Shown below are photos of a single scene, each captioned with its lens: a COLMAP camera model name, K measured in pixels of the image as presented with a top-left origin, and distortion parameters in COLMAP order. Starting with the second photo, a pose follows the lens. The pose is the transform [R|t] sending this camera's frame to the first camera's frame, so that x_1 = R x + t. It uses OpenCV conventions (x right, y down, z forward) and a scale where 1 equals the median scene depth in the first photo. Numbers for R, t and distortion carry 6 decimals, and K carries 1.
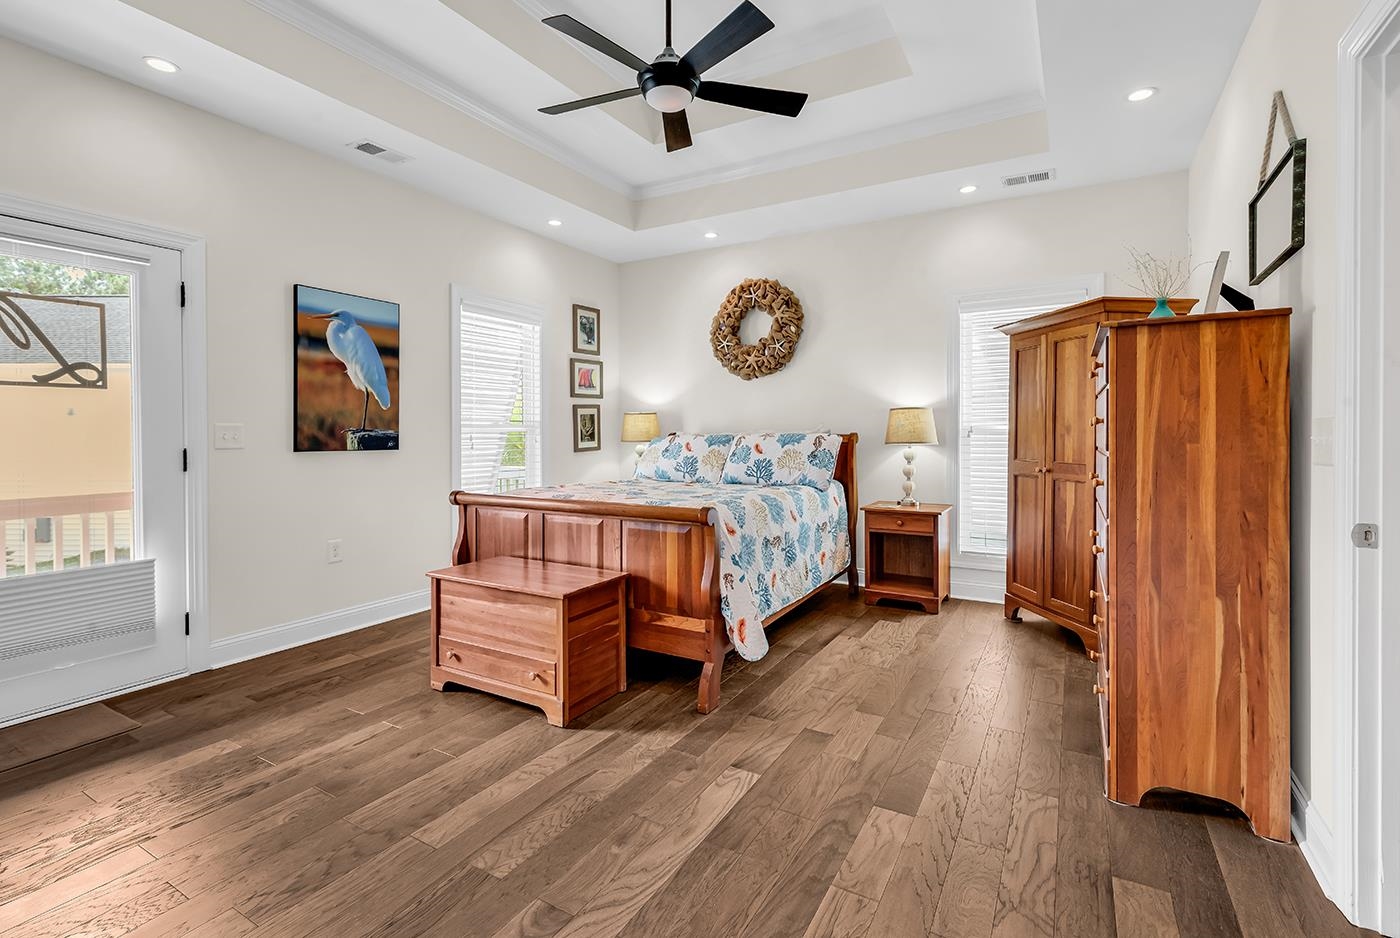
lens RADIAL K [[639.3, 0, 715.5], [0, 639.3, 459.3], [0, 0, 1]] dist [0.000635, -0.001441]
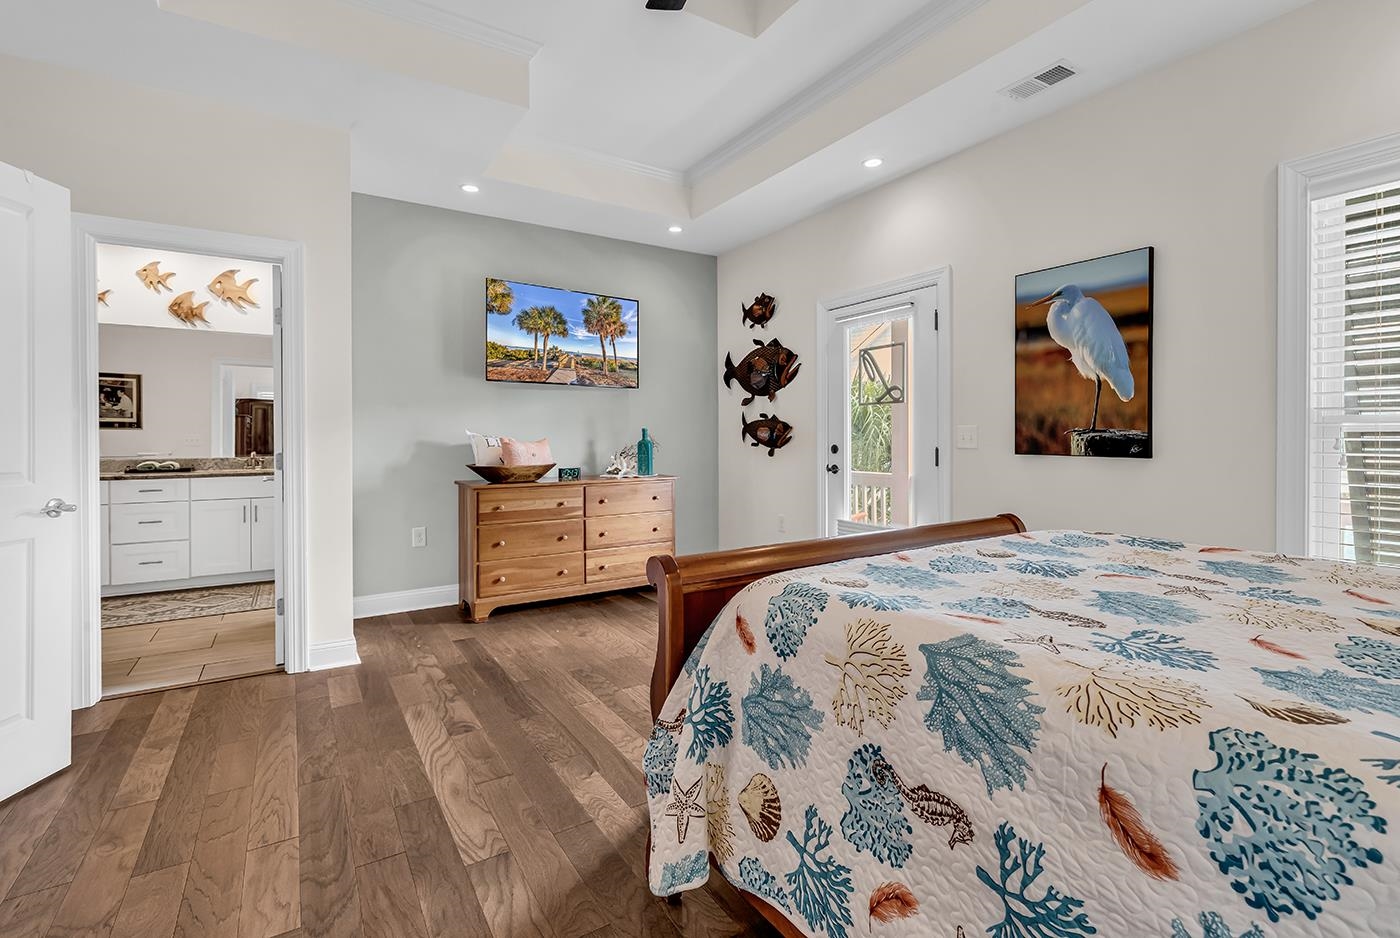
lens RADIAL K [[639.3, 0, 695.3], [0, 639.3, 464.3], [0, 0, 1]] dist [0.000635, -0.001441]
pose [[-0.478533, 0.040959, -0.877114, 0.364844], [-0.033896, 0.997305, 0.065065, -0.039174], [0.877415, 0.060867, -0.475855, 0.952769]]
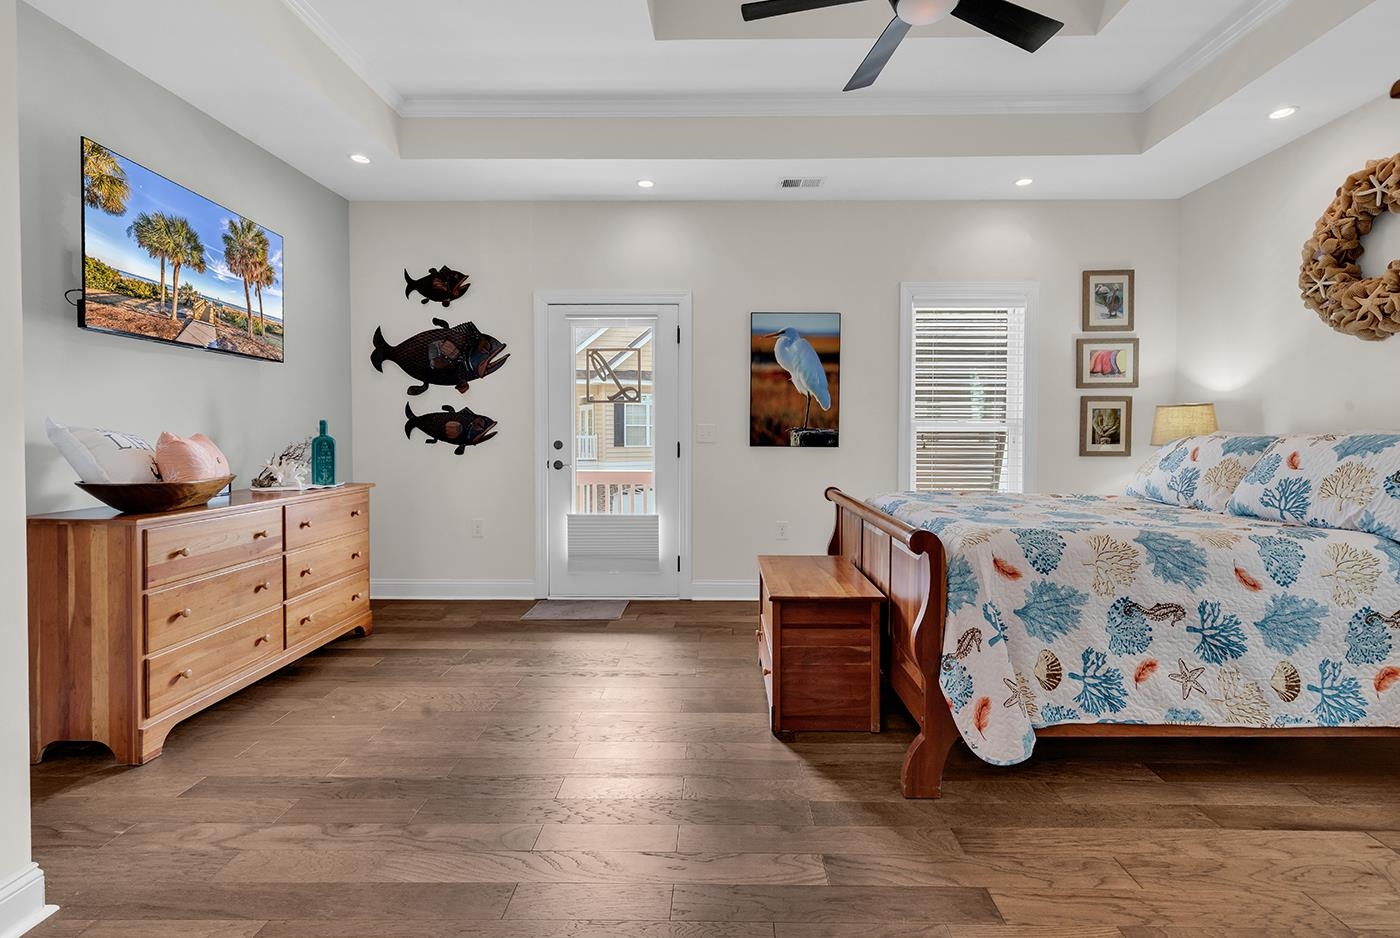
lens RADIAL K [[639.3, 0, 712.5], [0, 639.3, 468.5], [0, 0, 1]] dist [0.000635, -0.001441]
pose [[0.481175, 0.052945, -0.875025, 0.380918], [-0.039944, 0.998462, 0.038448, -0.012572], [0.875714, 0.016452, 0.482549, 0.302250]]
